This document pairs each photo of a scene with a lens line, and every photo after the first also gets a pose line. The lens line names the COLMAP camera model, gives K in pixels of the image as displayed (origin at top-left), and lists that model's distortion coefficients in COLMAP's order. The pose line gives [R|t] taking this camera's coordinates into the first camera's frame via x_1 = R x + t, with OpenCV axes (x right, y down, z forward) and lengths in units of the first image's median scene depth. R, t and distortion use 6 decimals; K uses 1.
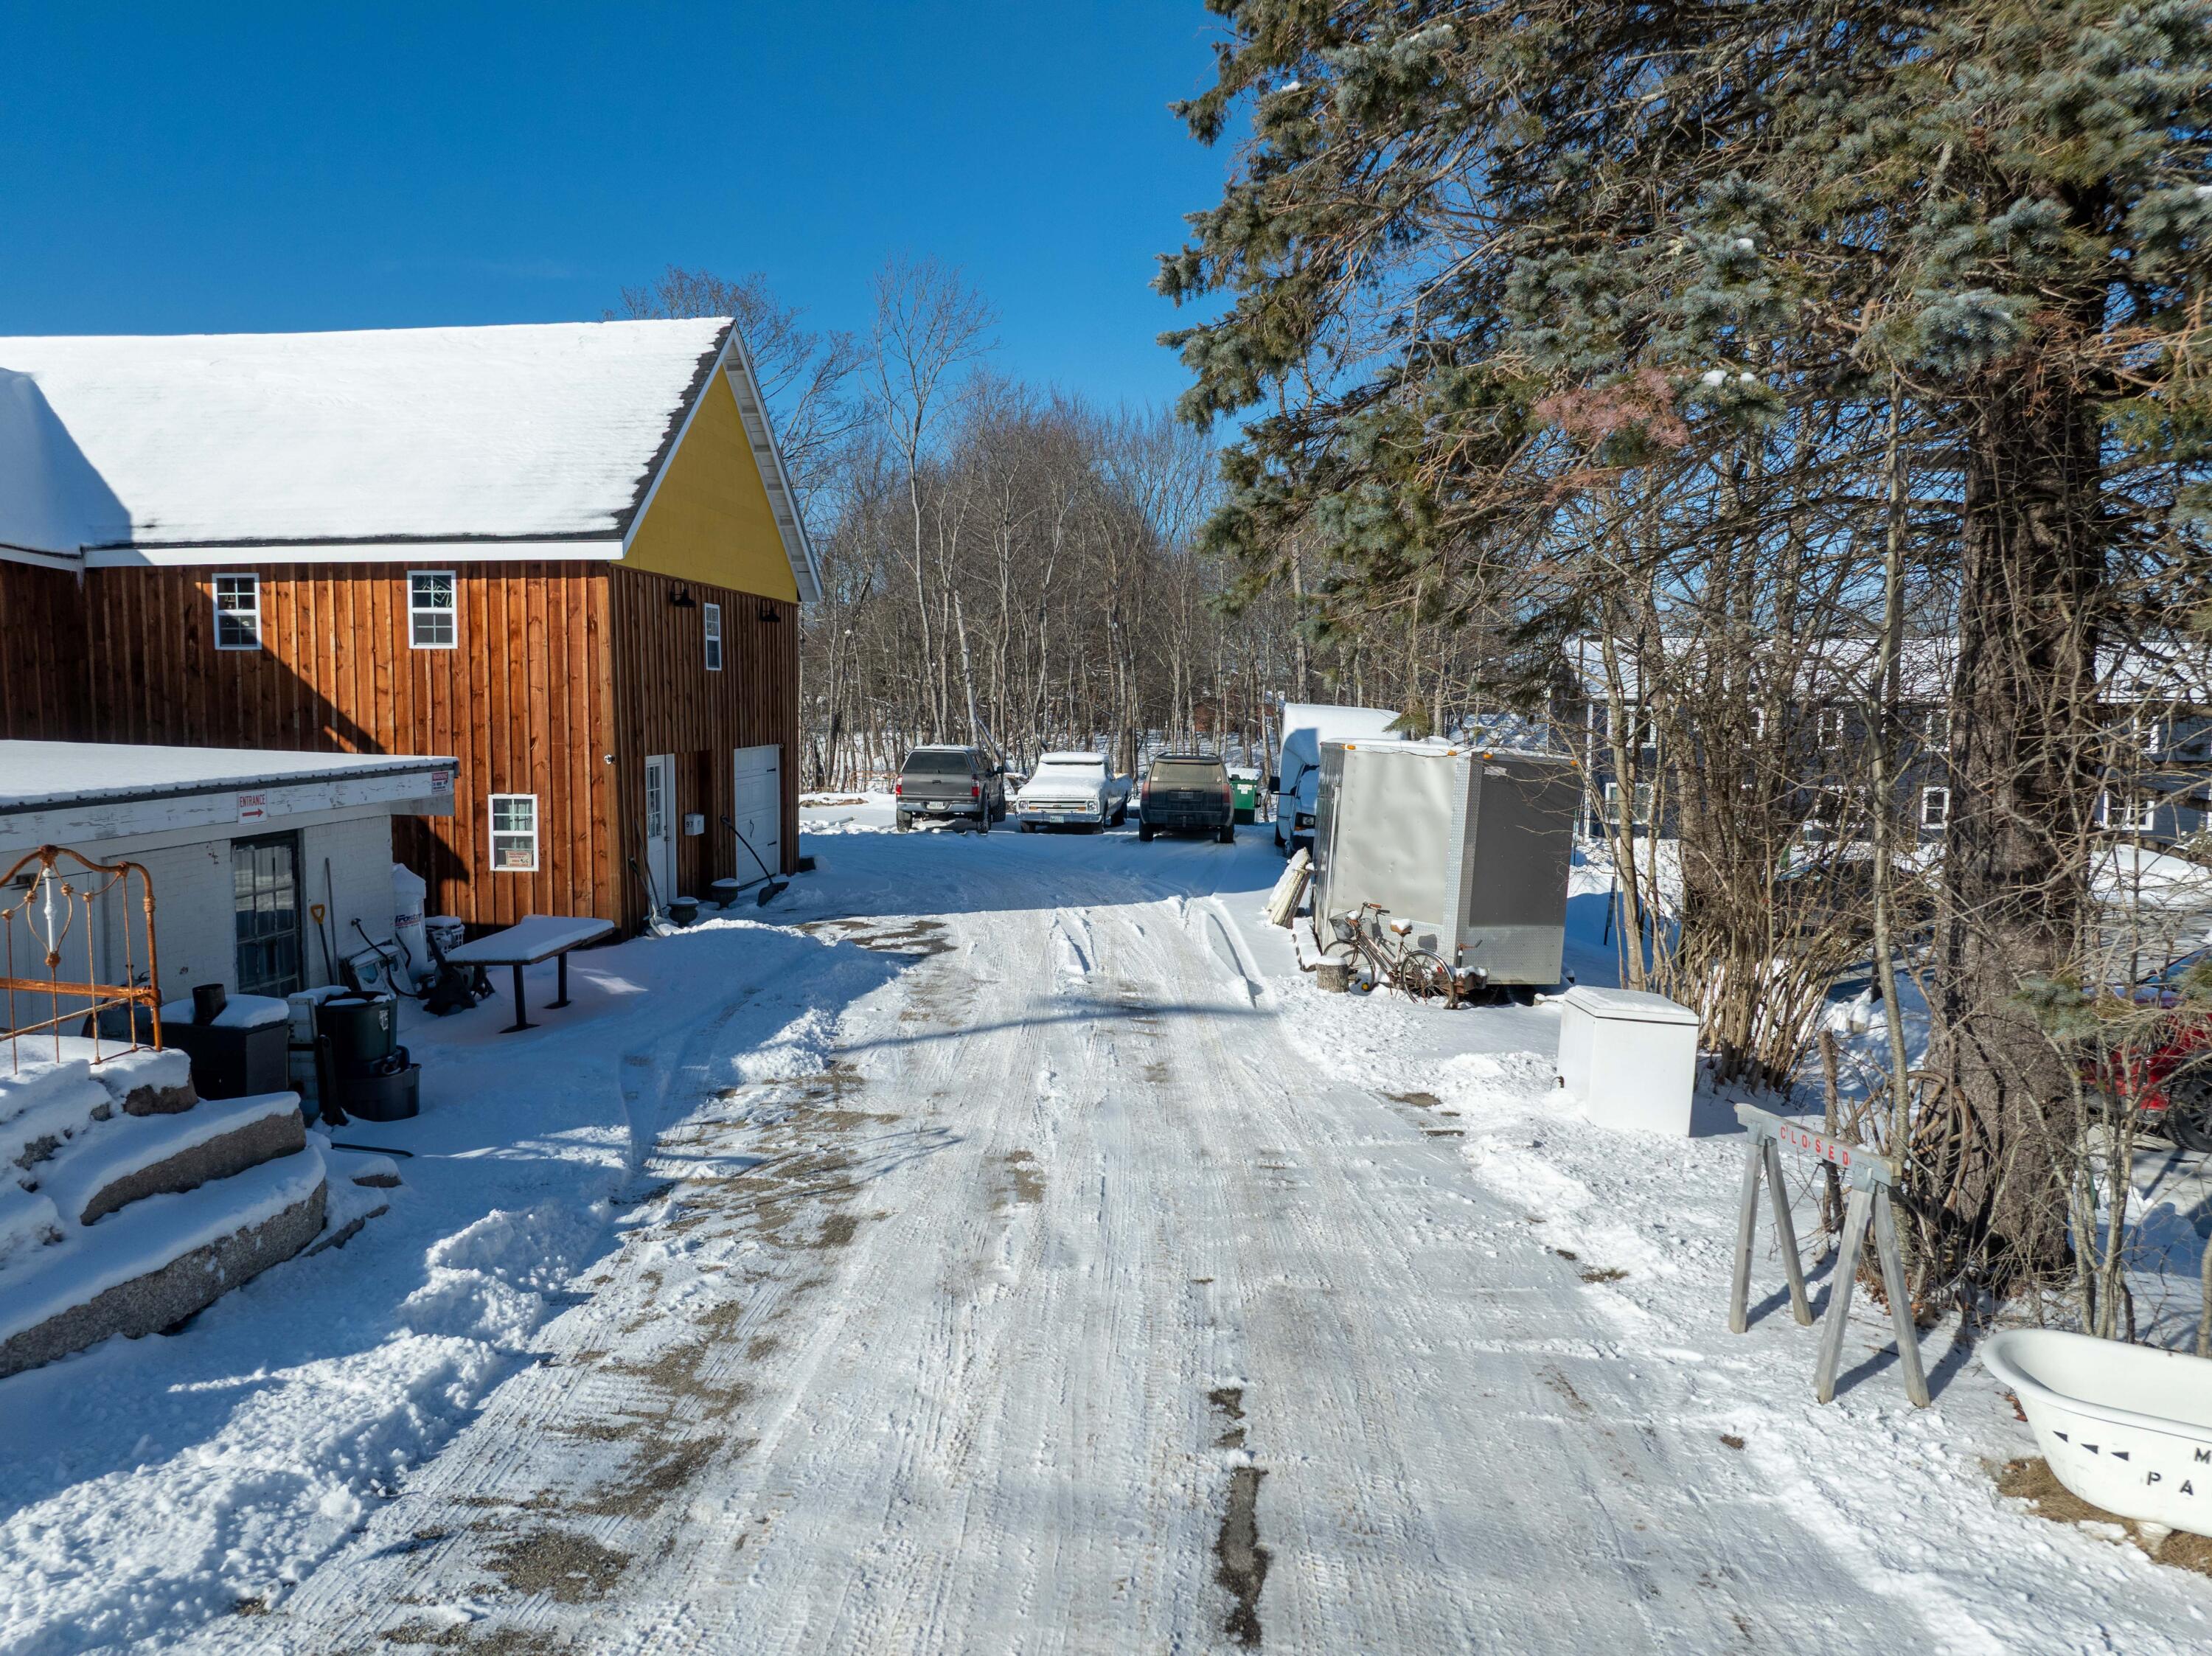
lens RADIAL K [[1567.8, 0, 1106.0], [0, 1567.8, 828.0], [0, 0, 1]] dist [-0.060374, 0.038008]
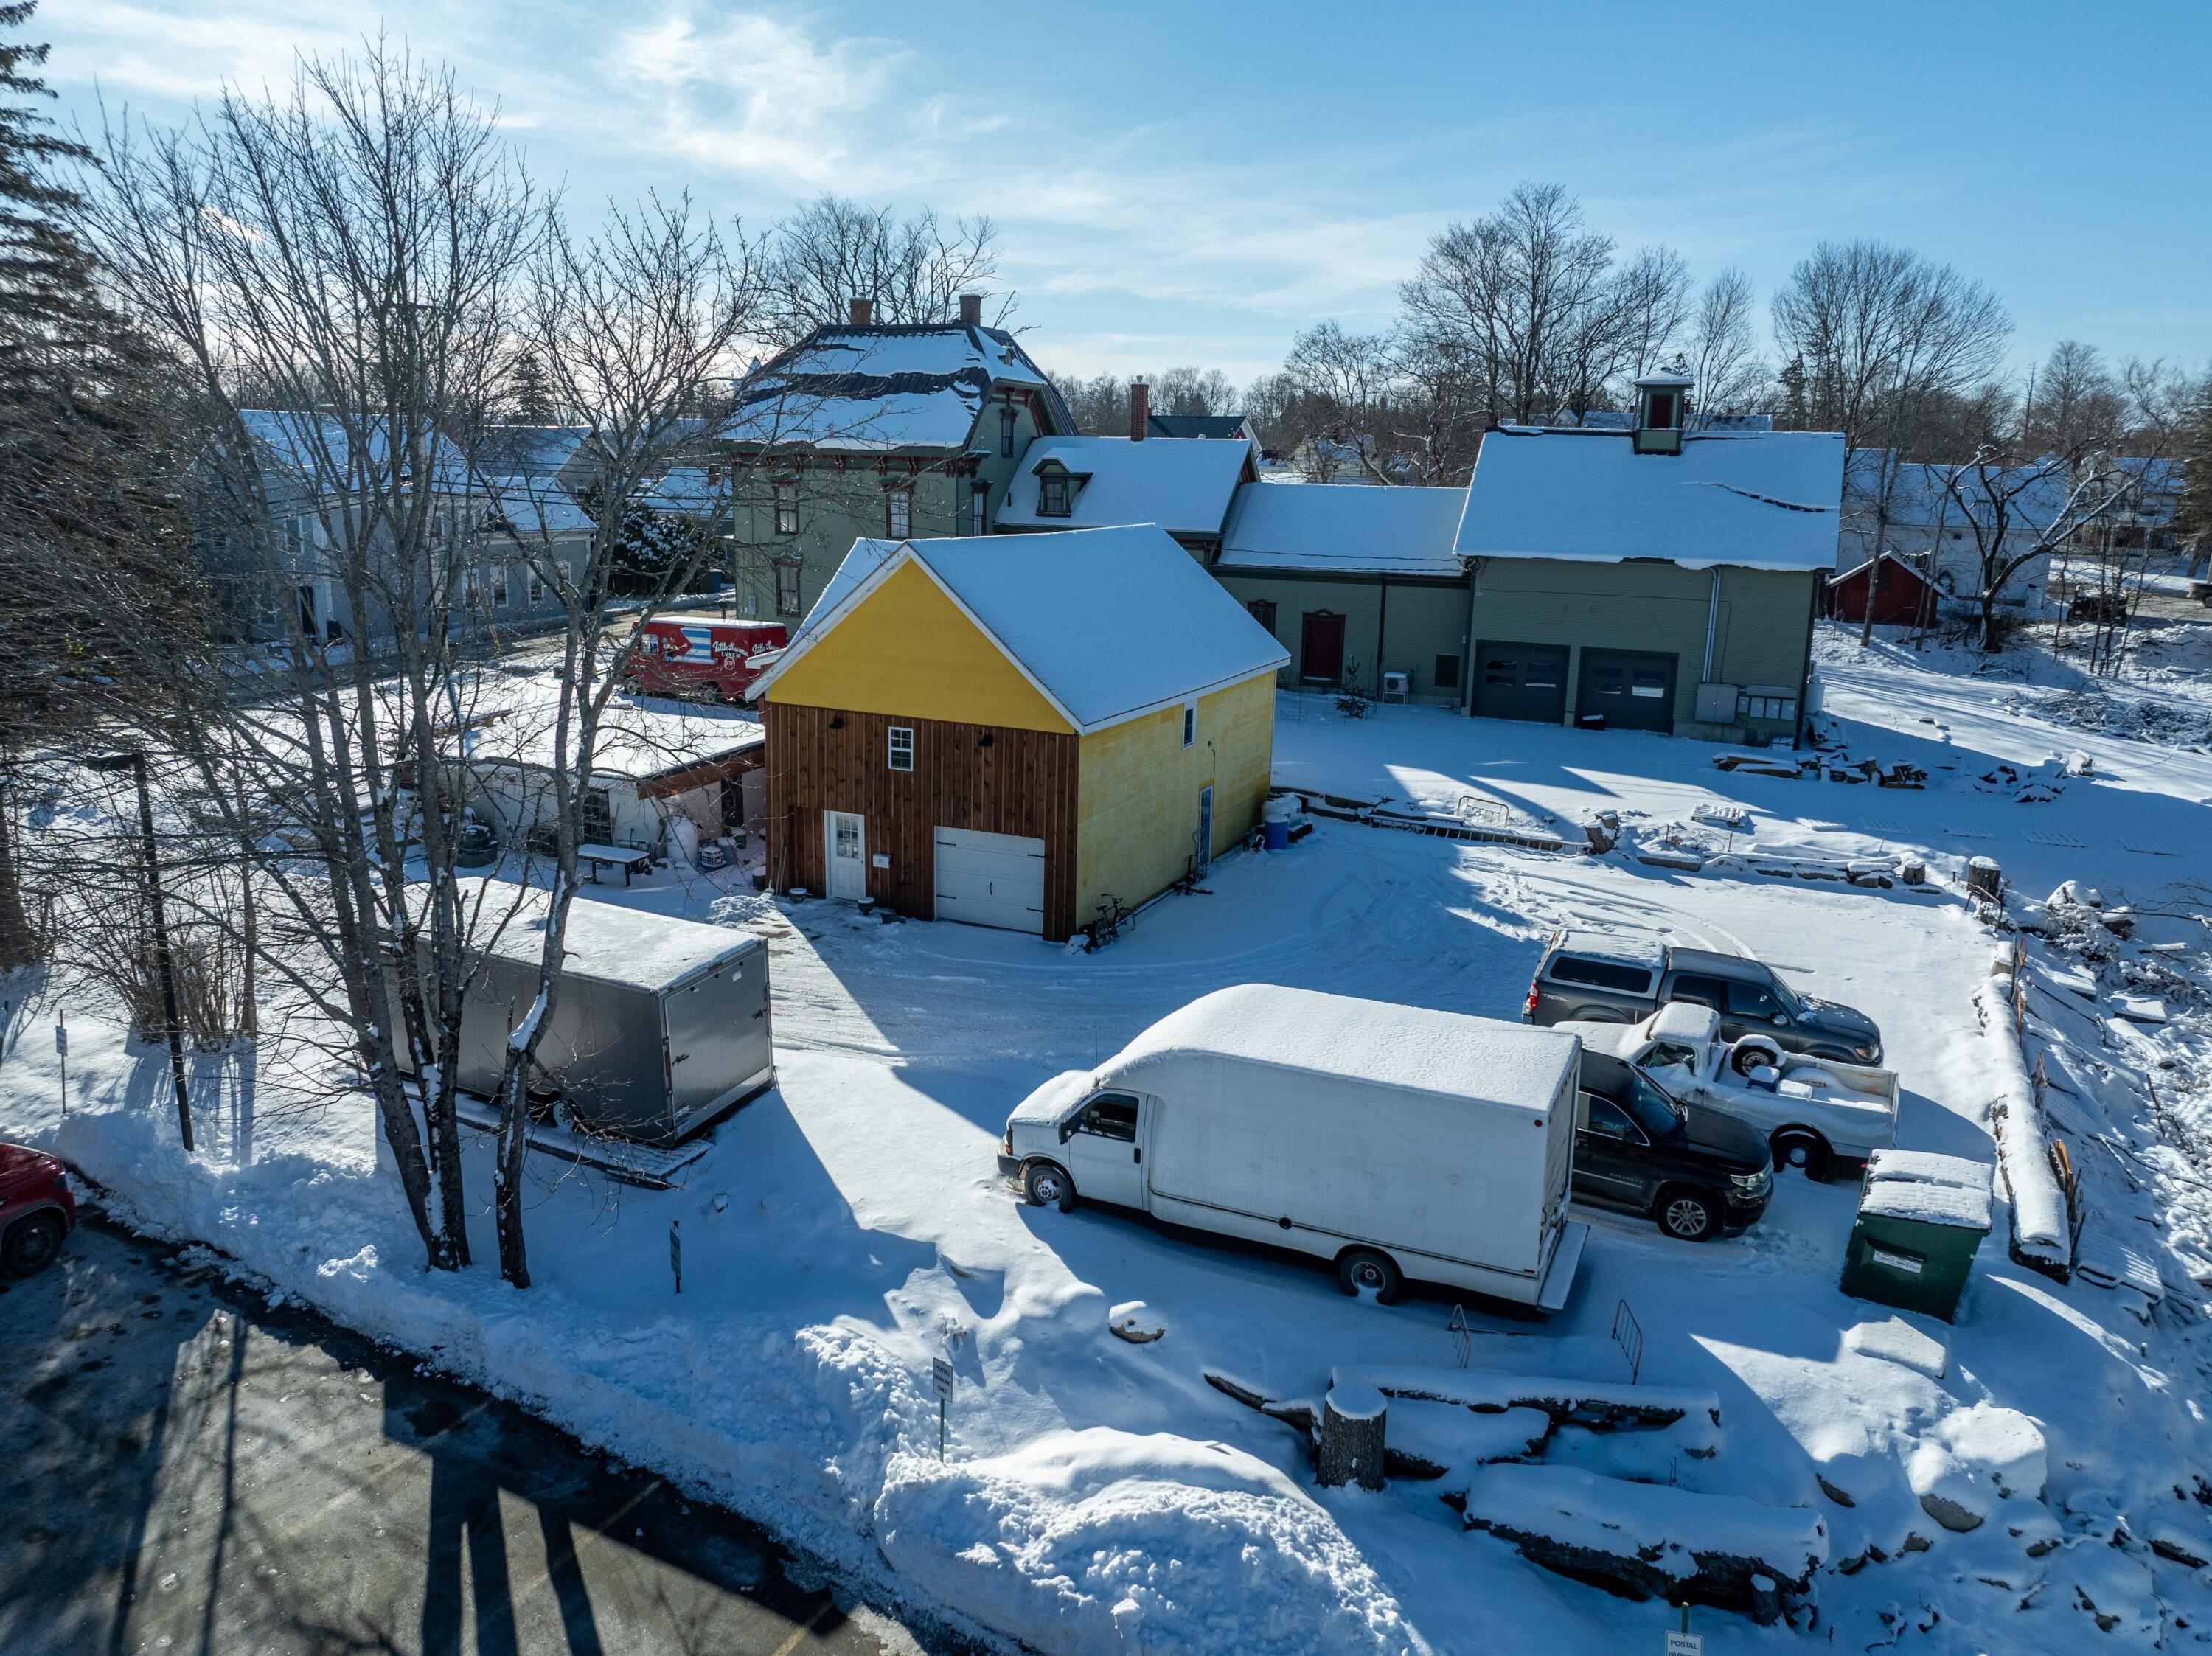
lens RADIAL K [[1561.9, 0, 1109.2], [0, 1561.9, 829.8], [0, 0, 1]] dist [-0.036353, 0.006254]
pose [[-0.326283, 0.202669, -0.923290, 1.316916], [-0.107108, 0.962528, 0.249134, -0.530349], [0.939184, 0.180180, -0.292349, 1.948135]]
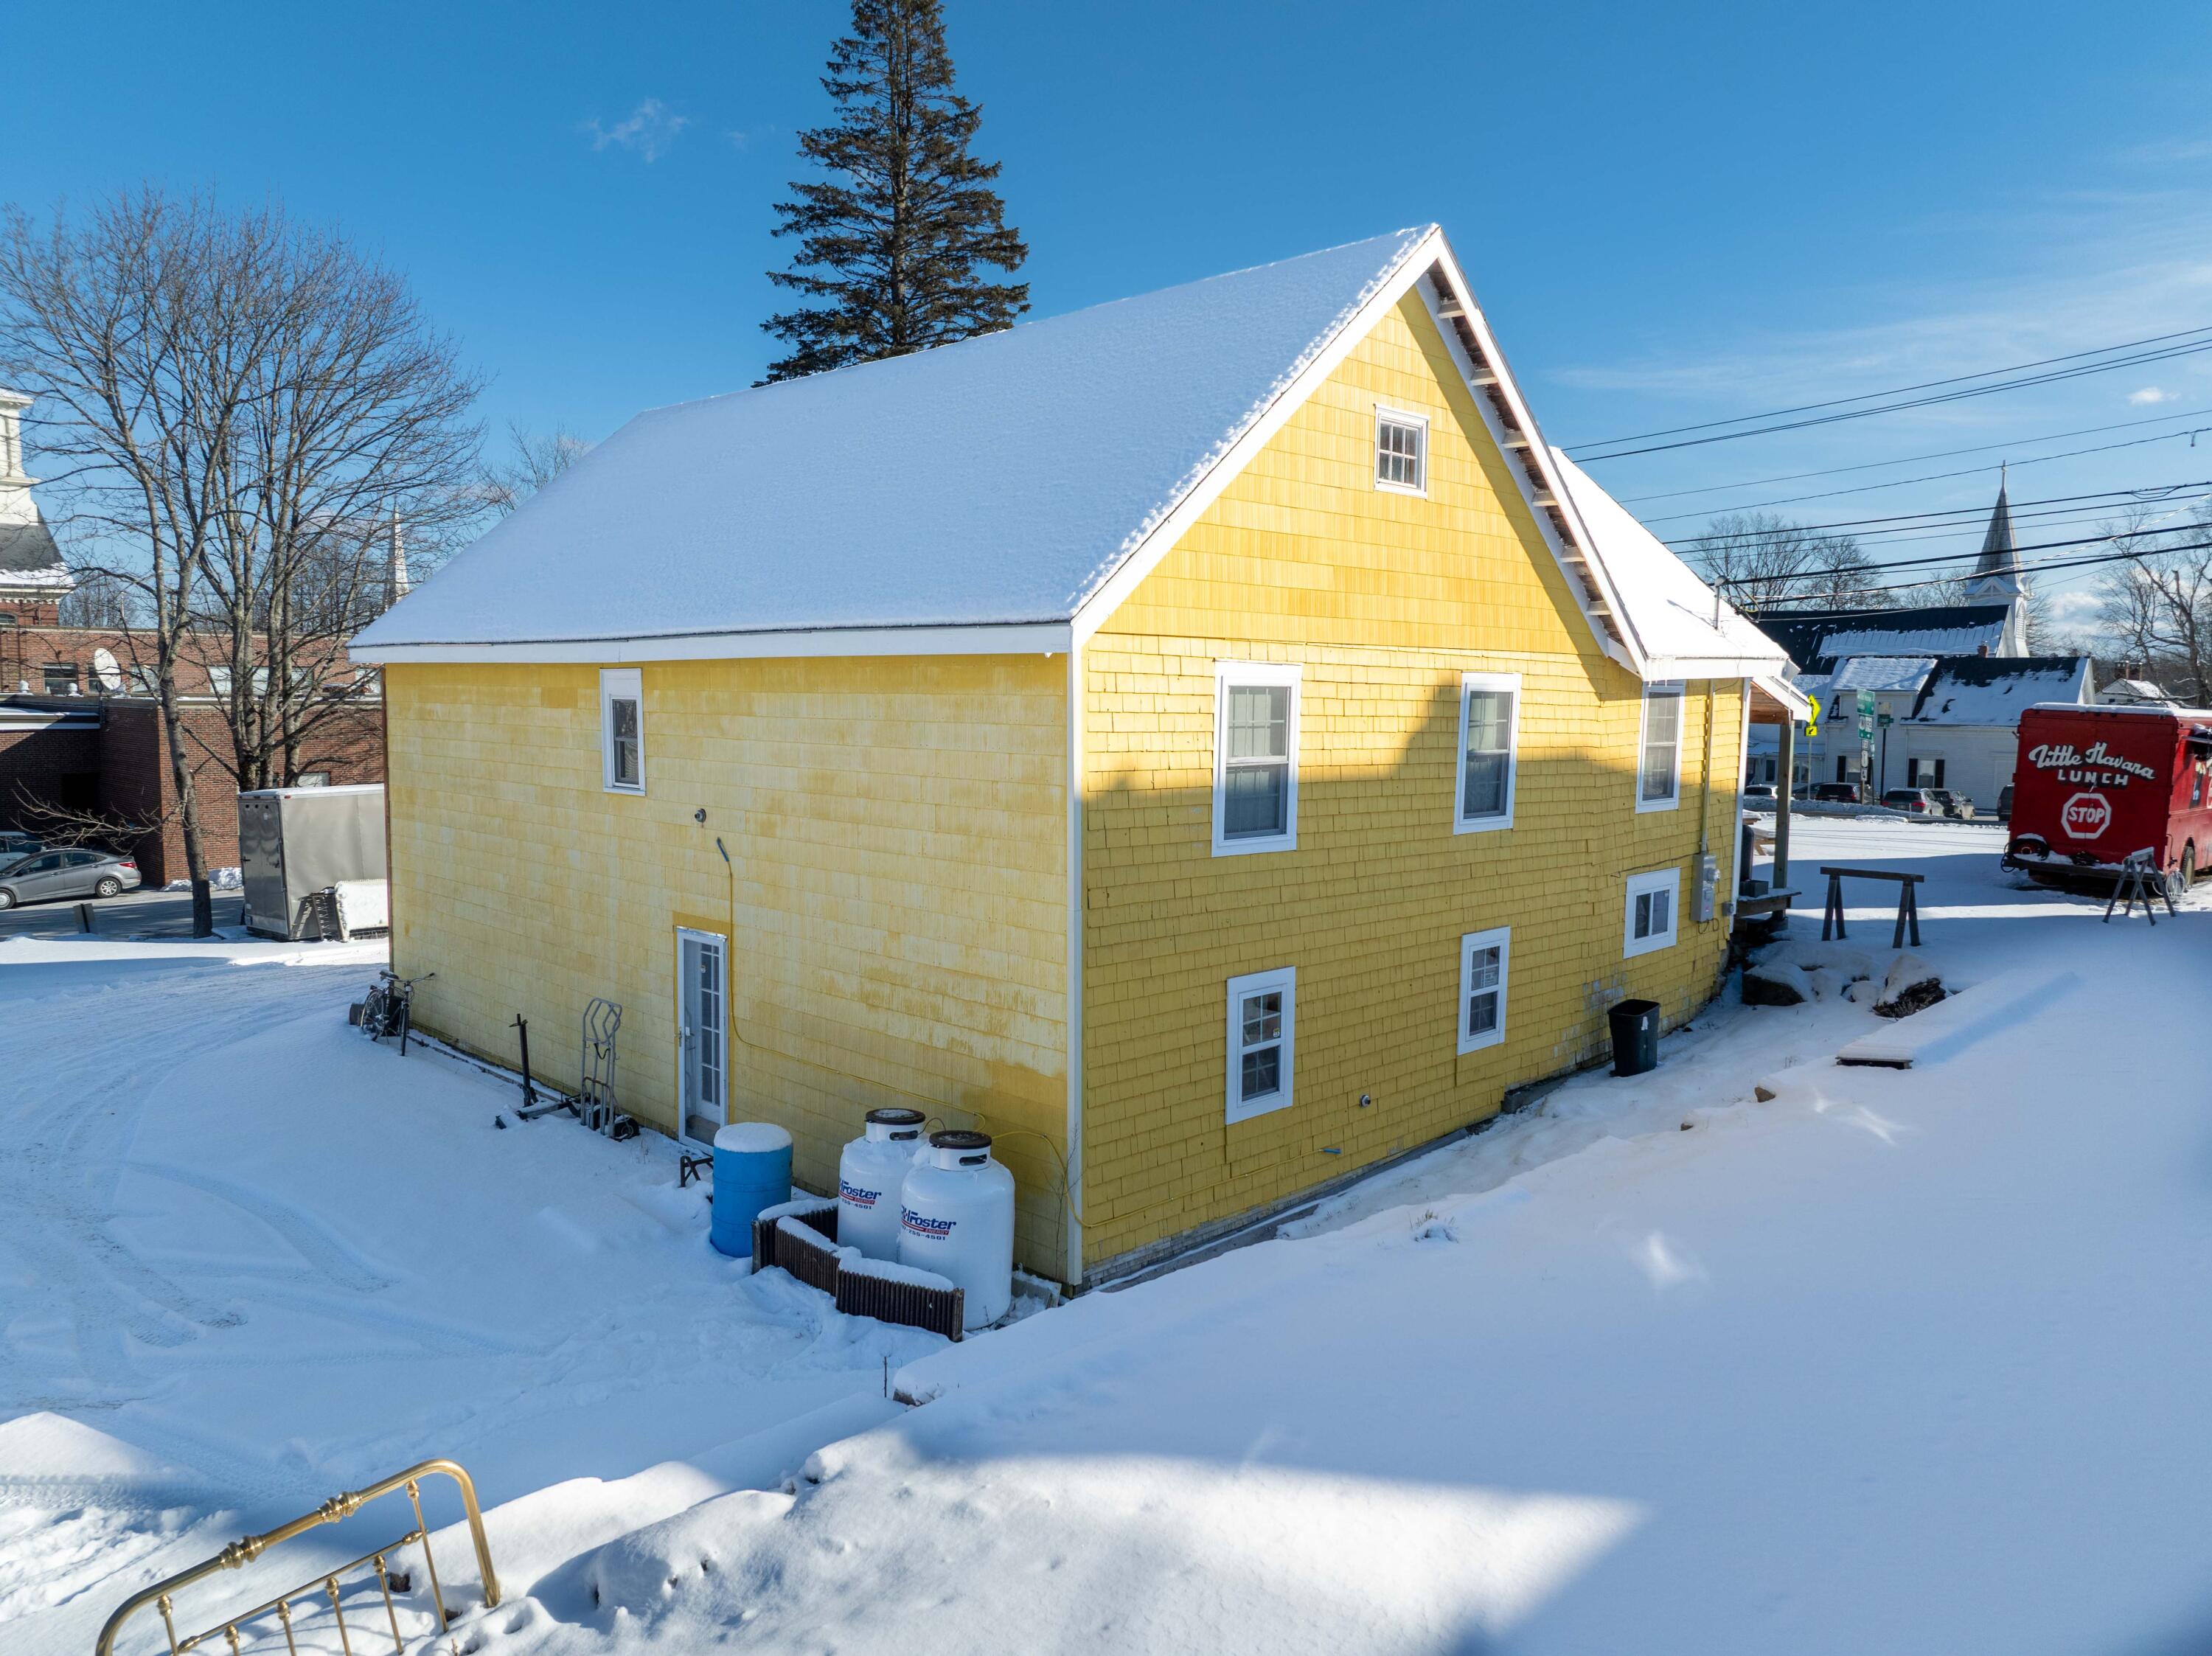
lens RADIAL K [[1552.9, 0, 1106.0], [0, 1552.9, 828.0], [0, 0, 1]] dist [-0.001924, -0.063576]
pose [[-0.771859, -0.073462, 0.631536, -1.338317], [0.035034, 0.986879, 0.157614, -0.241936], [-0.634828, 0.143781, -0.759158, 1.900091]]
